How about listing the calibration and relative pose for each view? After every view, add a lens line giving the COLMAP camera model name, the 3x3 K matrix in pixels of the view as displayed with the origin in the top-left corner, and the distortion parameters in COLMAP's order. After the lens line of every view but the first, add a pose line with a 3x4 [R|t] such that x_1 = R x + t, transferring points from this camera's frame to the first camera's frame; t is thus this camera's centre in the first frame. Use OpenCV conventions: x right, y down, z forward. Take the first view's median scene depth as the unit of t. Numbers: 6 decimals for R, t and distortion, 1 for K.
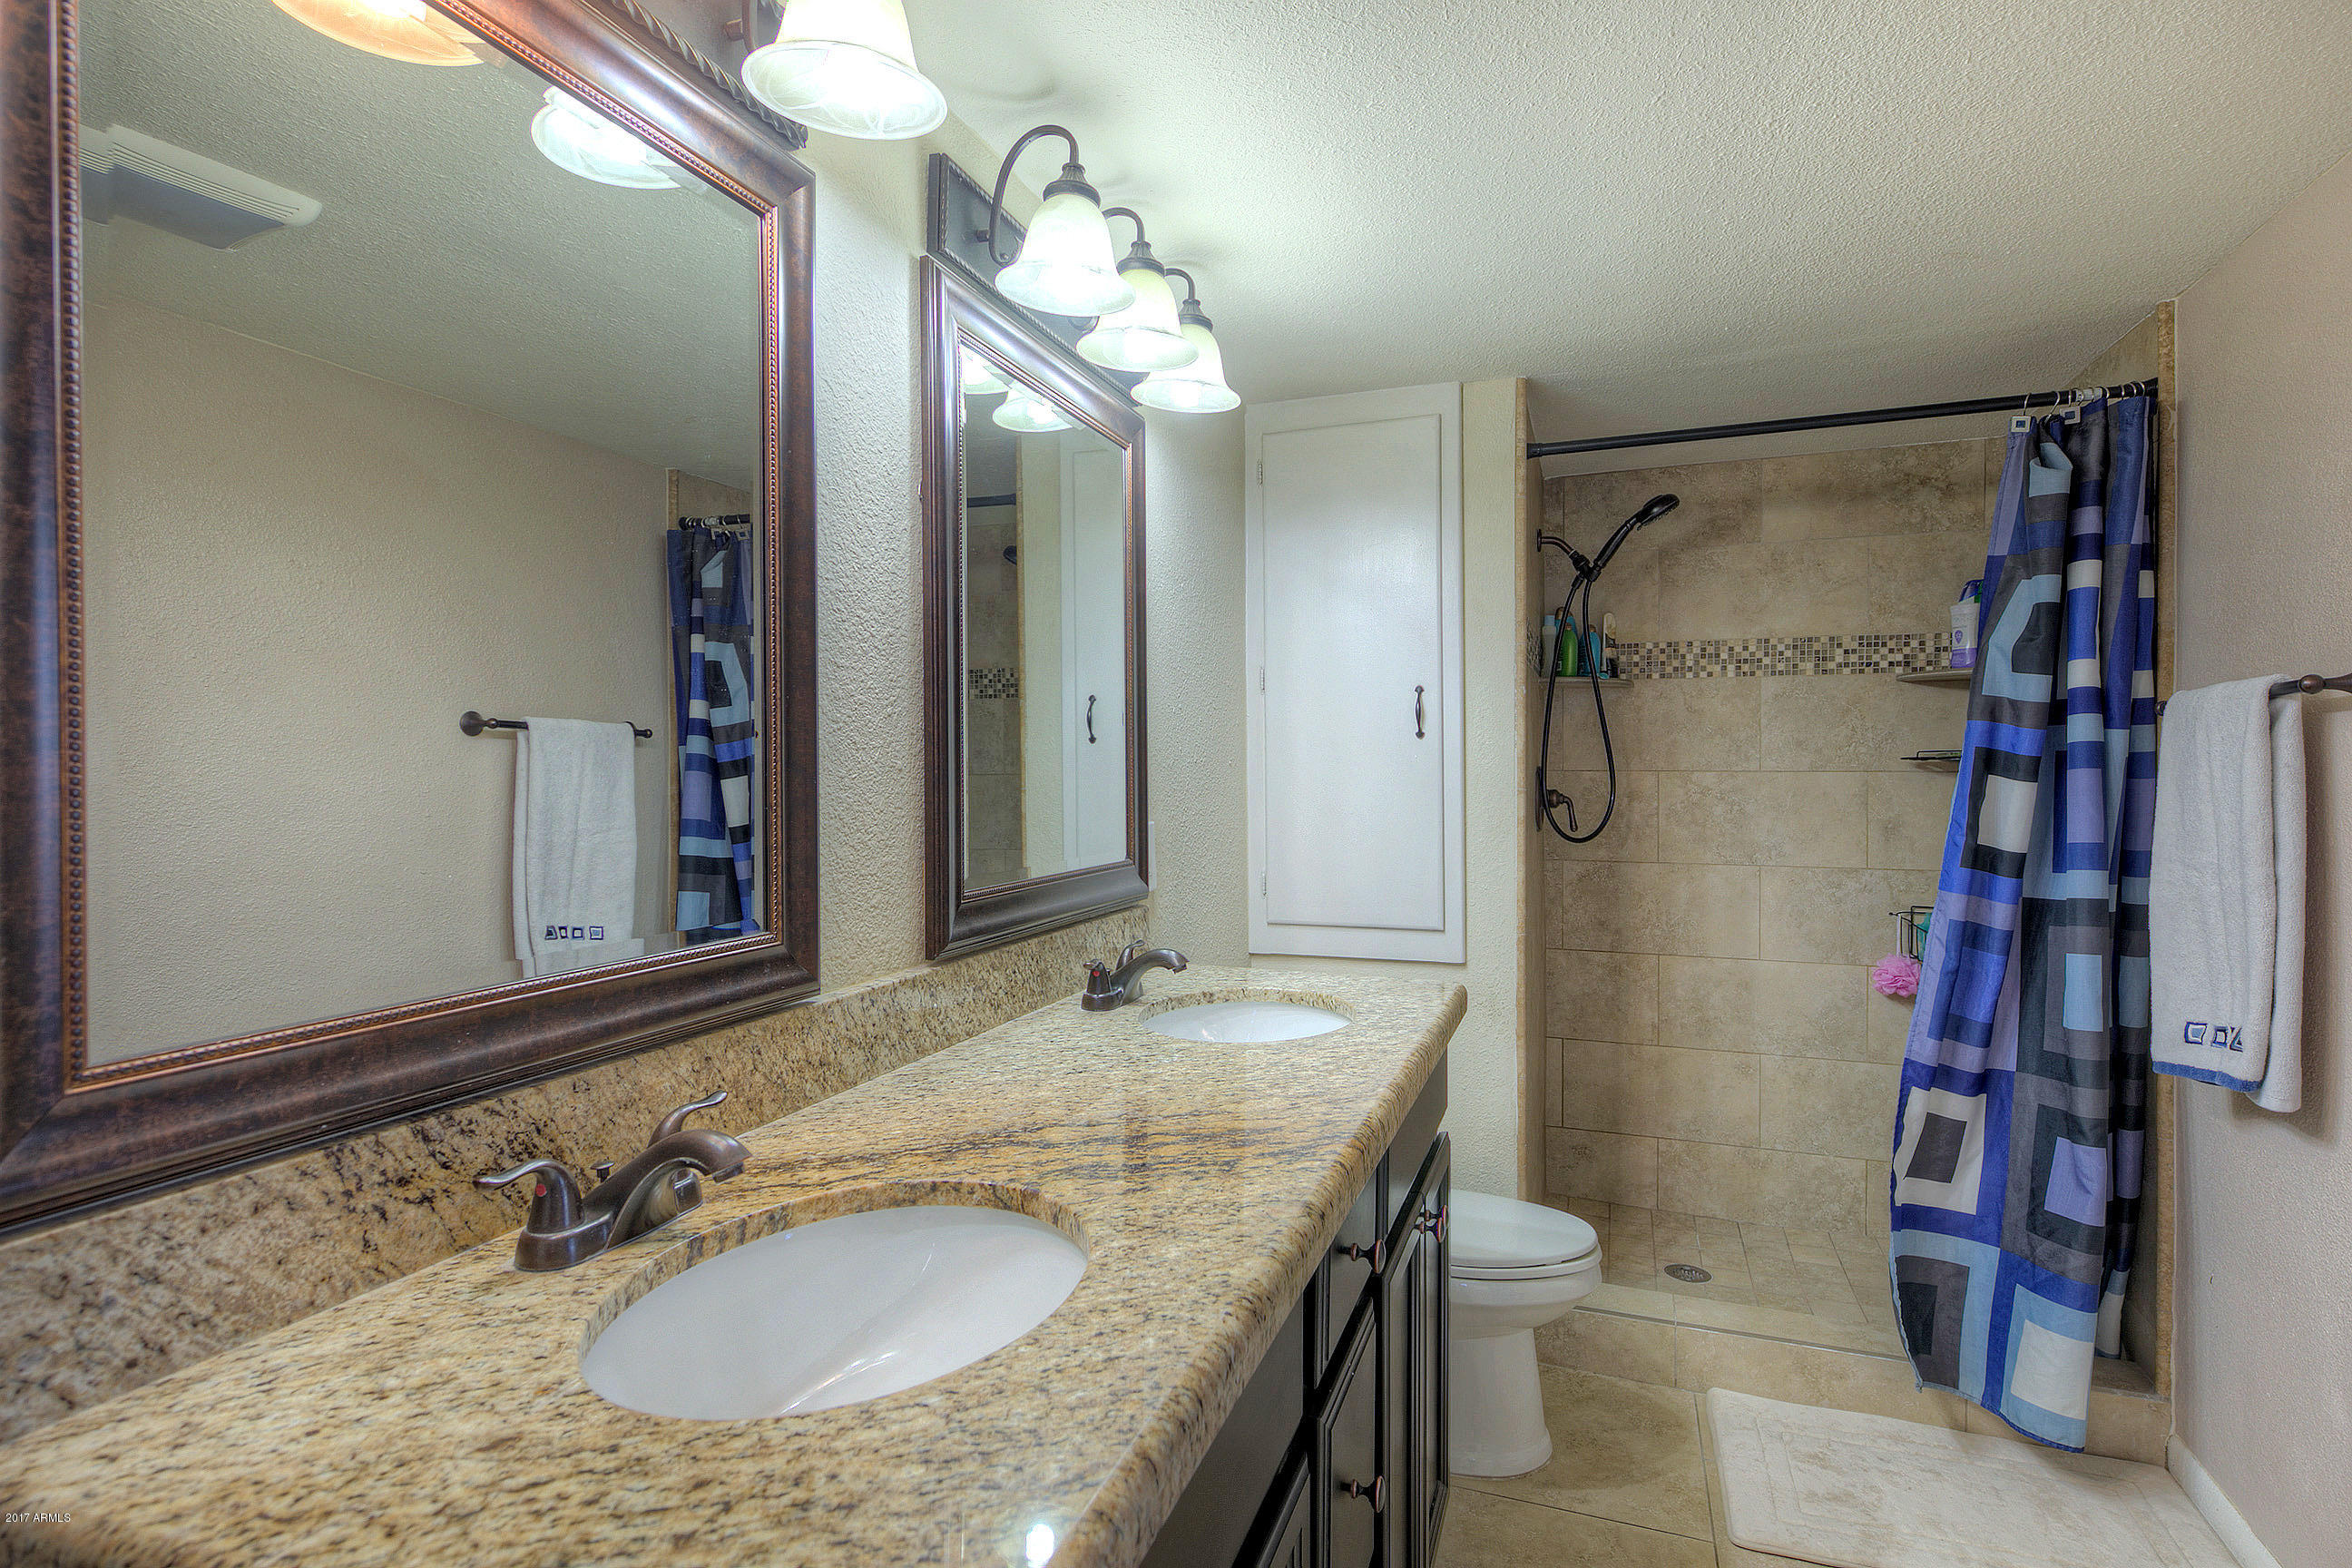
lens RADIAL K [[1172.6, 0, 1174.7], [0, 1172.6, 786.5], [0, 0, 1]] dist [0.004208, -0.000939]
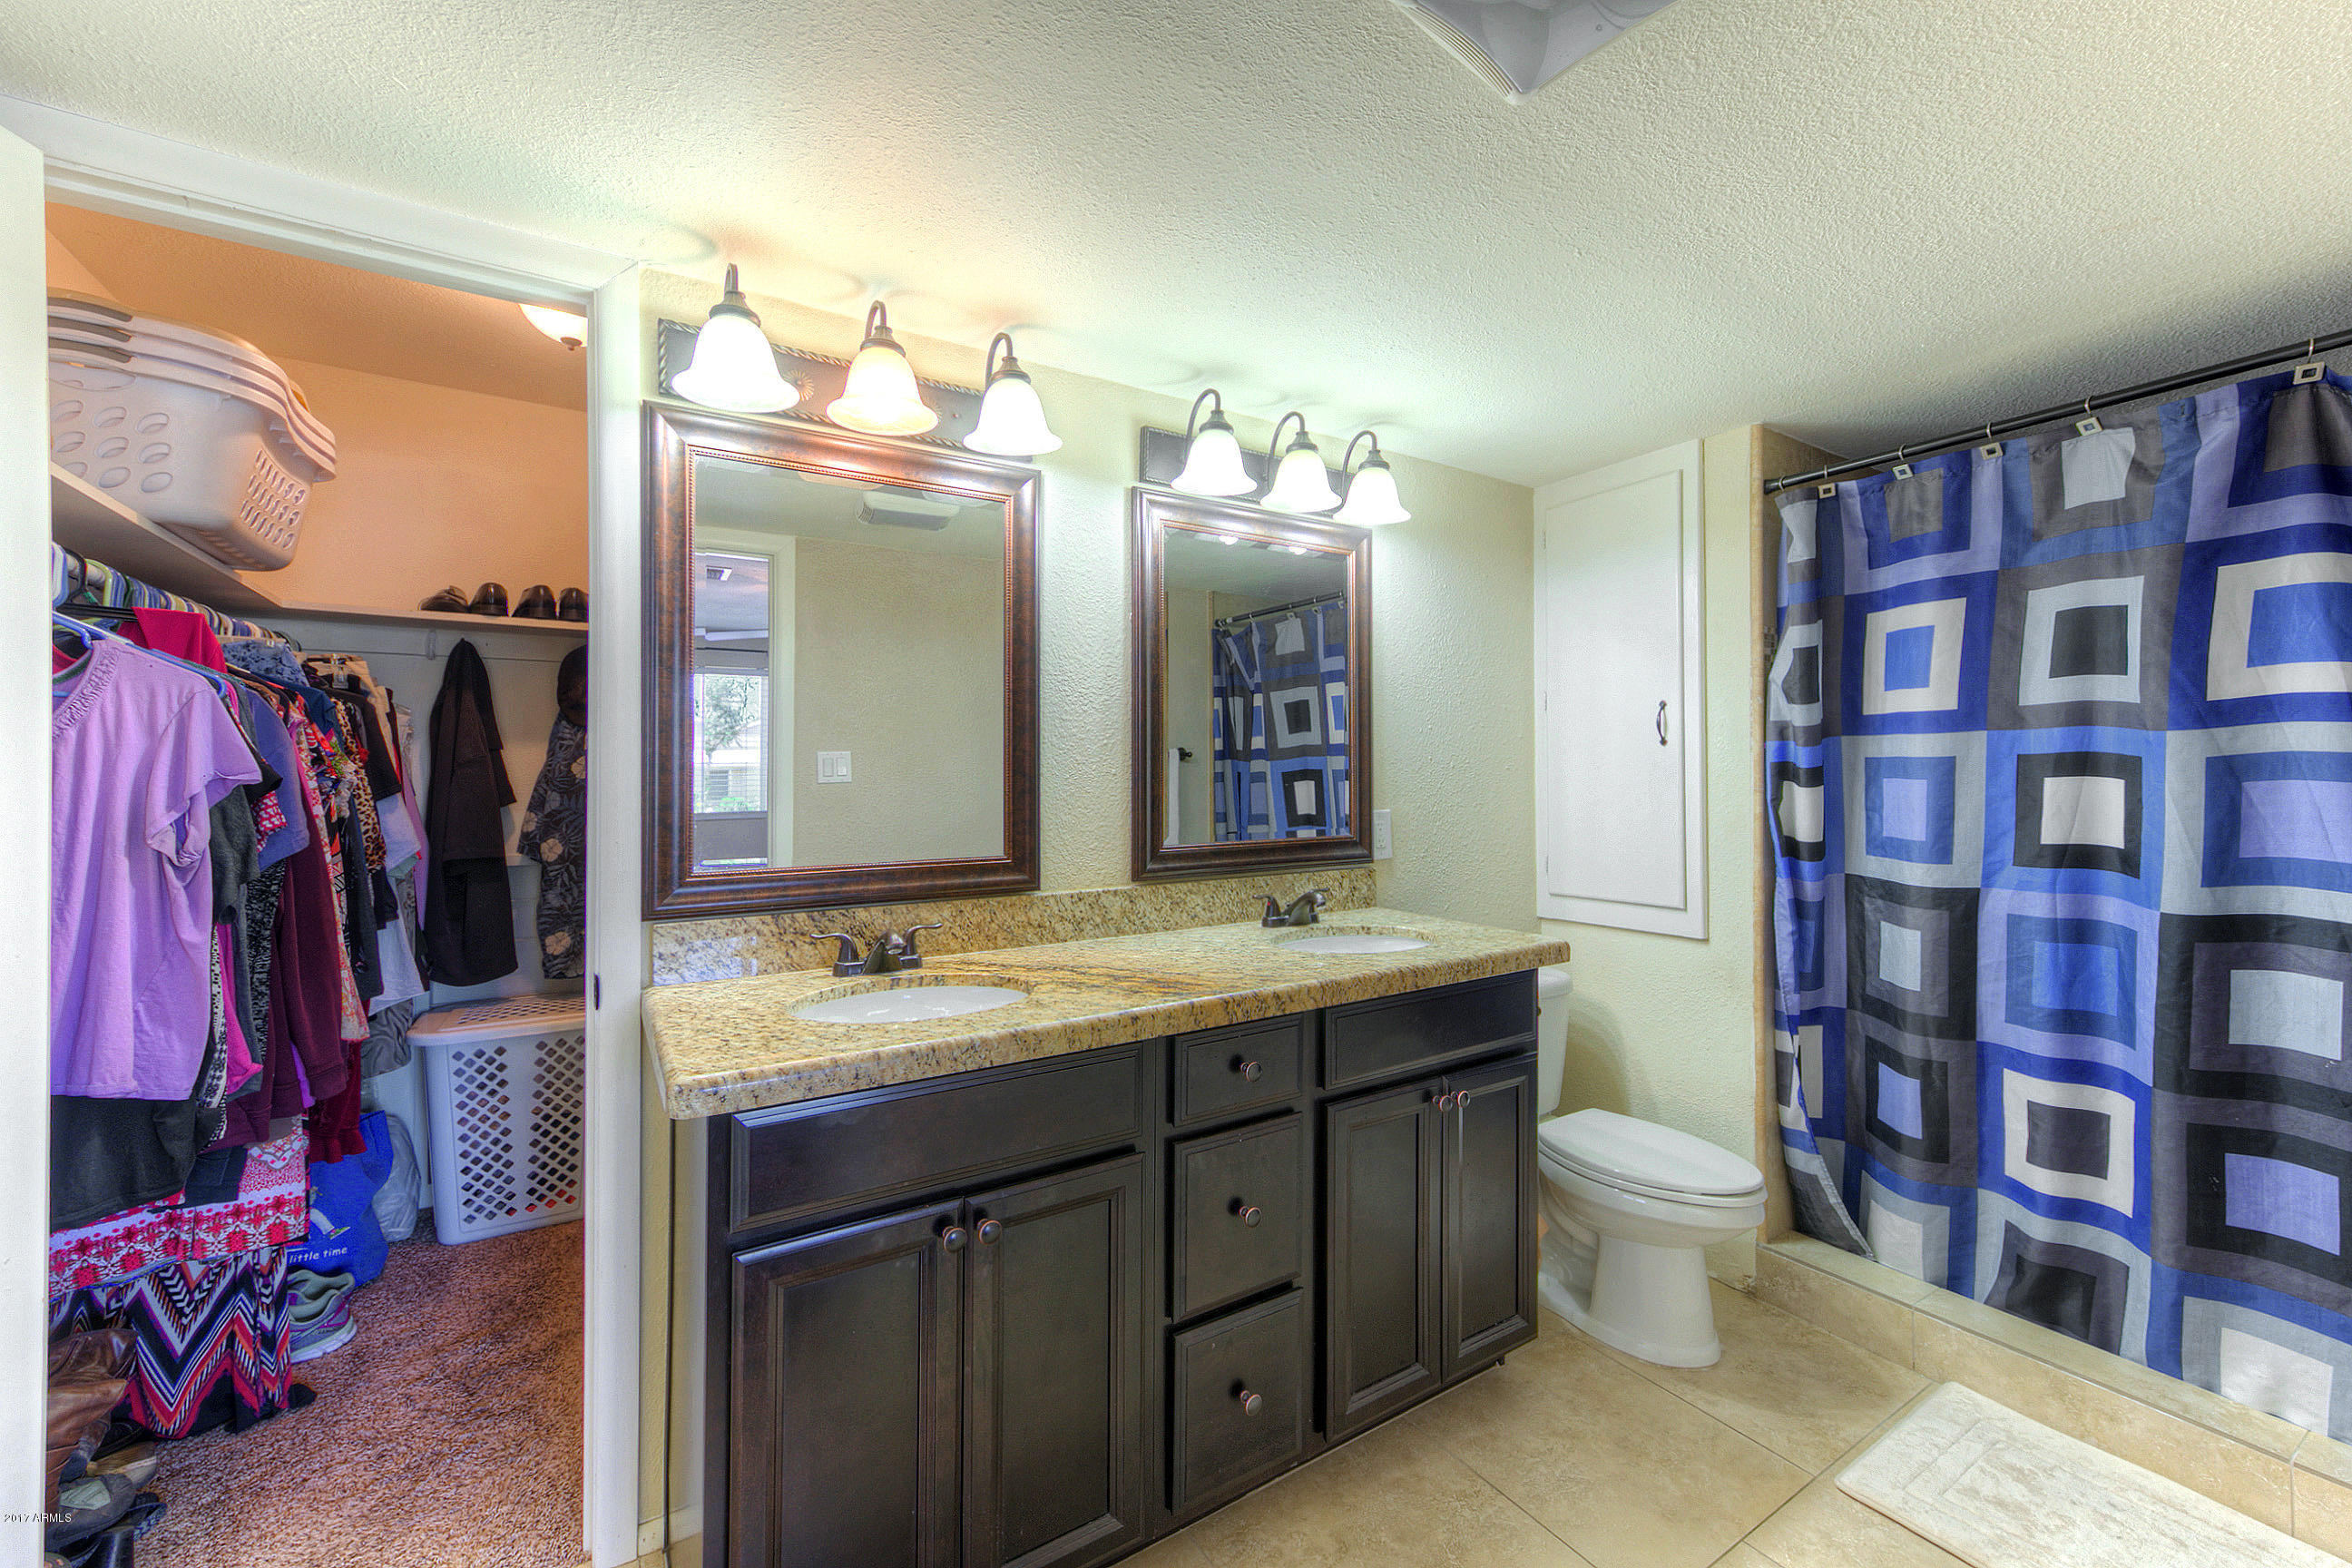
lens RADIAL K [[932.2, 0, 1173.4], [0, 932.2, 774.6], [0, 0, 1]] dist [-0.001096, 0.000250]
pose [[0.795979, 0.002956, -0.605316, 0.690160], [-0.006303, 0.999974, -0.003404, -0.009597], [0.605291, 0.006525, 0.795978, -0.085100]]
